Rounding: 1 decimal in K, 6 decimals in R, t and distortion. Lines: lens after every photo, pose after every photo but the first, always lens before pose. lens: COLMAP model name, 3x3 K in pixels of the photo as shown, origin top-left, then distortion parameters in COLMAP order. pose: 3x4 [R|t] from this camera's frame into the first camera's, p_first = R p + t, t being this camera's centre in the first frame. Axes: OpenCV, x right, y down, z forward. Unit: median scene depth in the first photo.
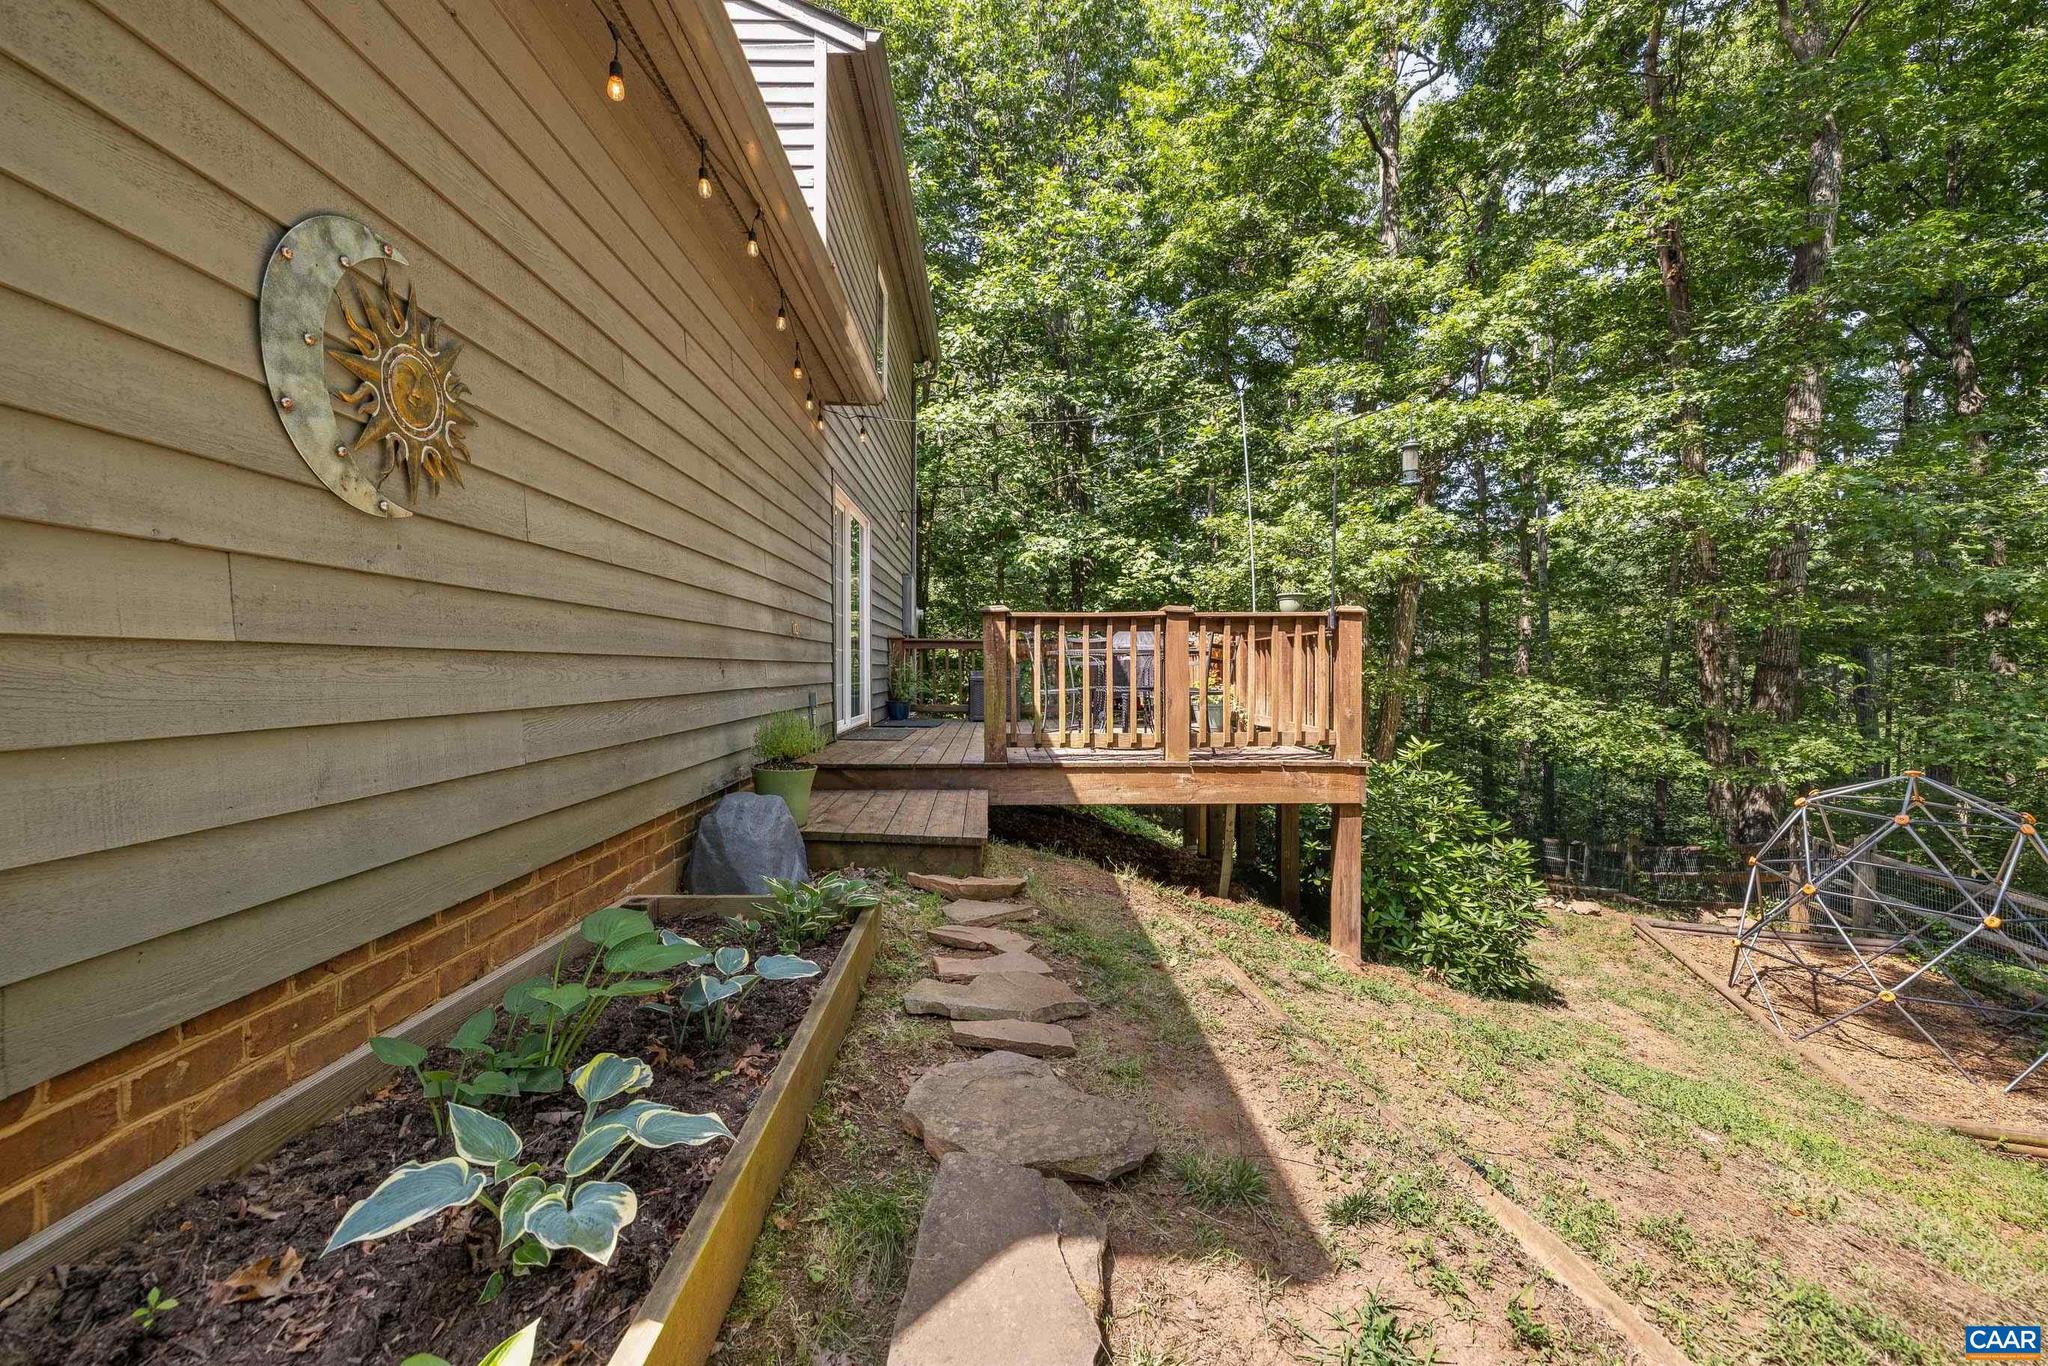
lens RADIAL K [[863.5, 0, 1025.2], [0, 863.5, 684.1], [0, 0, 1]] dist [0.001059, -0.000558]
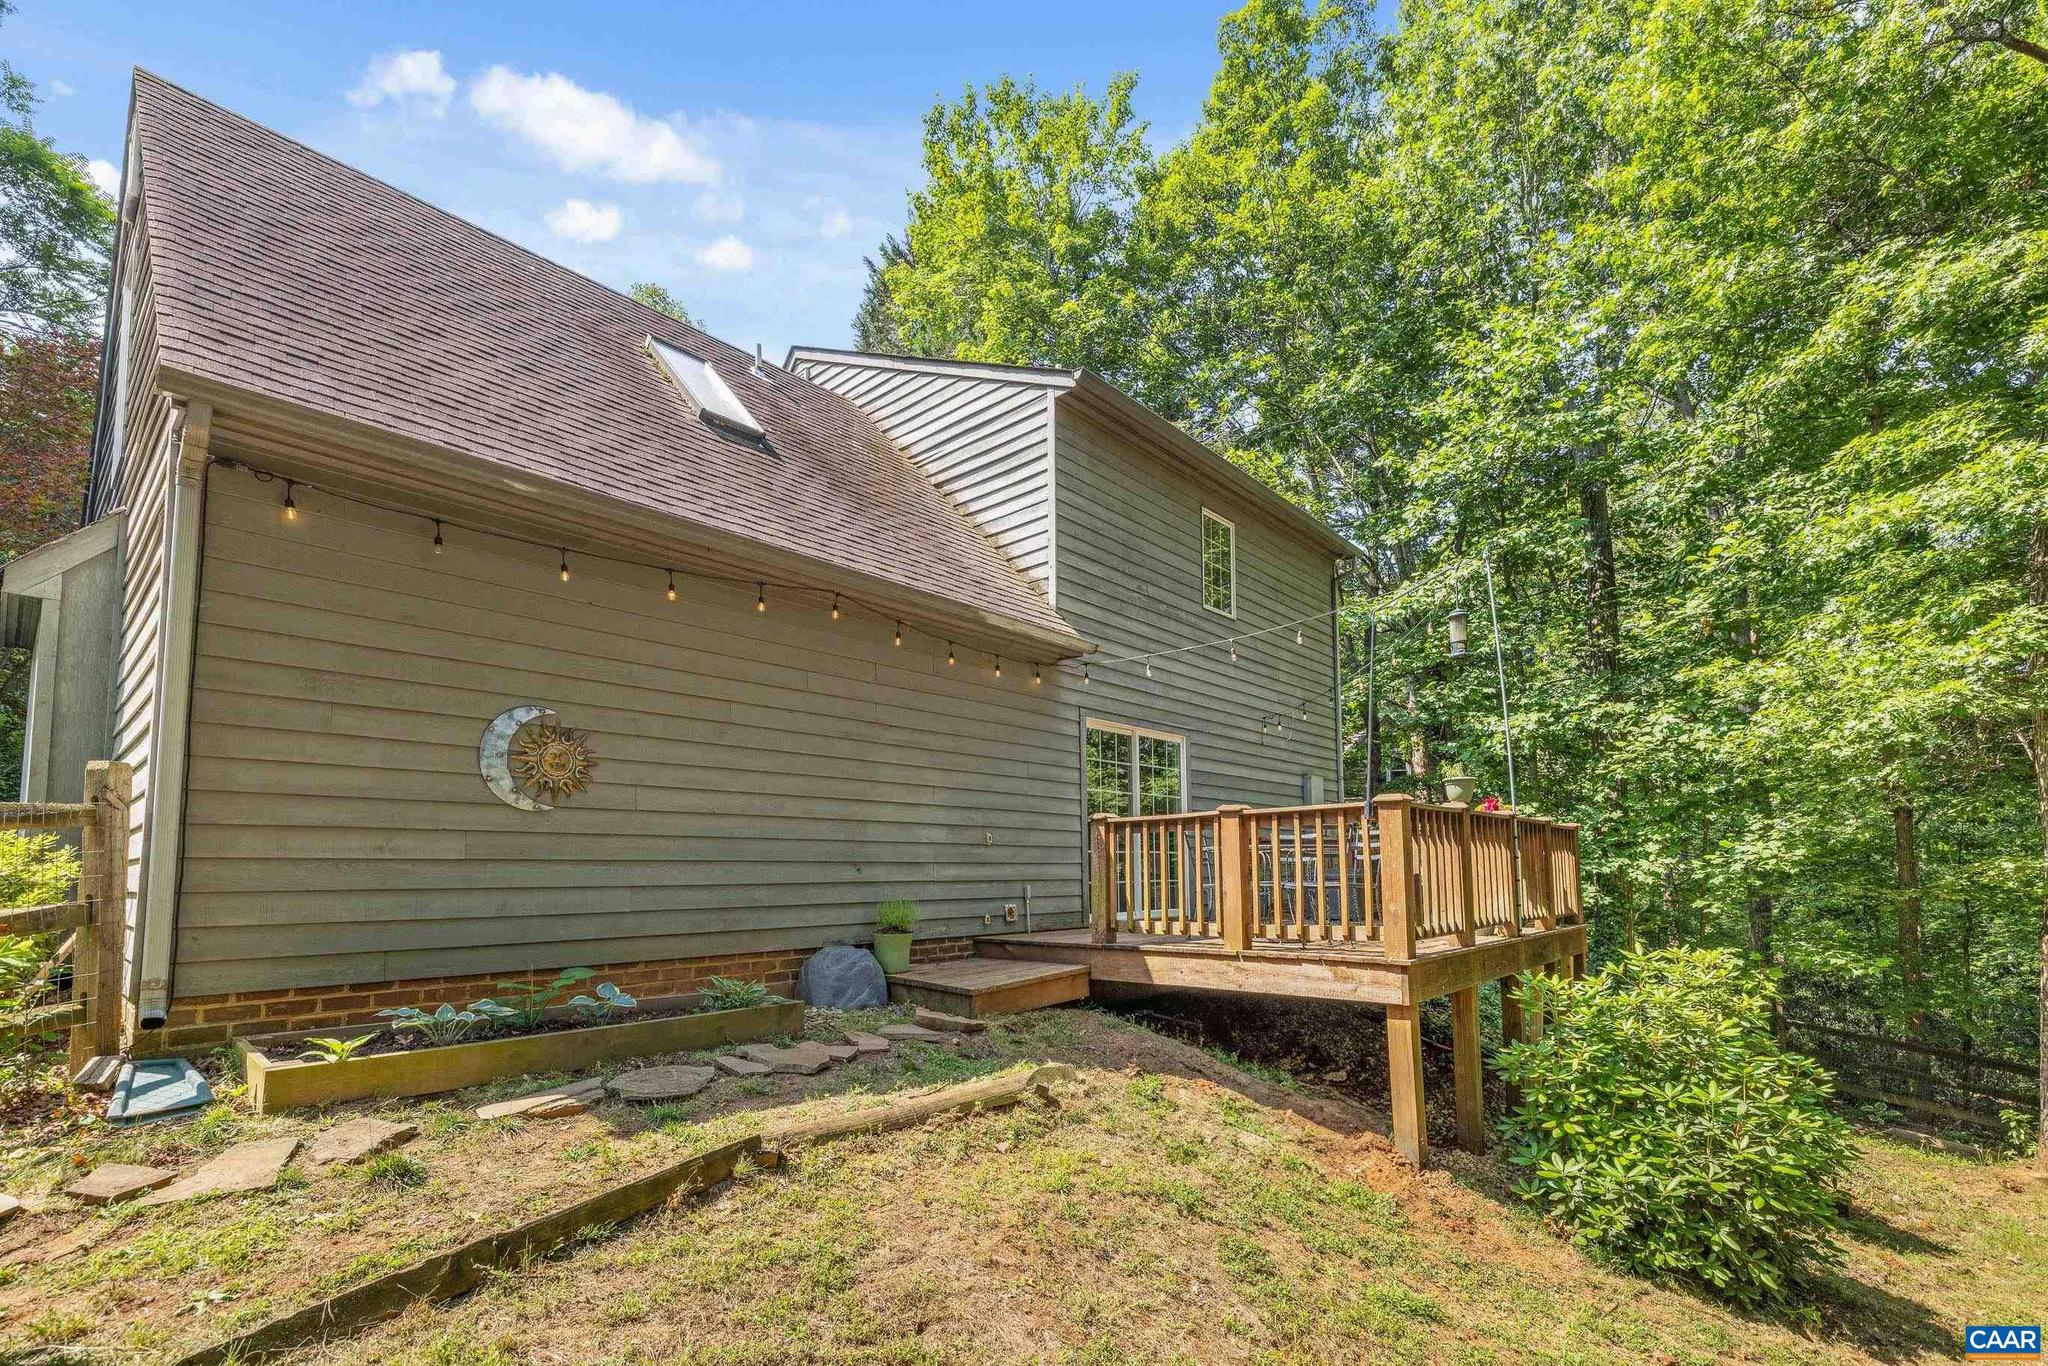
lens RADIAL K [[924.4, 0, 1040.6], [0, 924.4, 830.2], [0, 0, 1]] dist [0.000407, 0.000358]
pose [[0.726276, -0.041114, -0.686173, 0.799647], [-0.002605, 0.998038, -0.062558, 0.013907], [0.687398, 0.047222, 0.724744, 0.000997]]
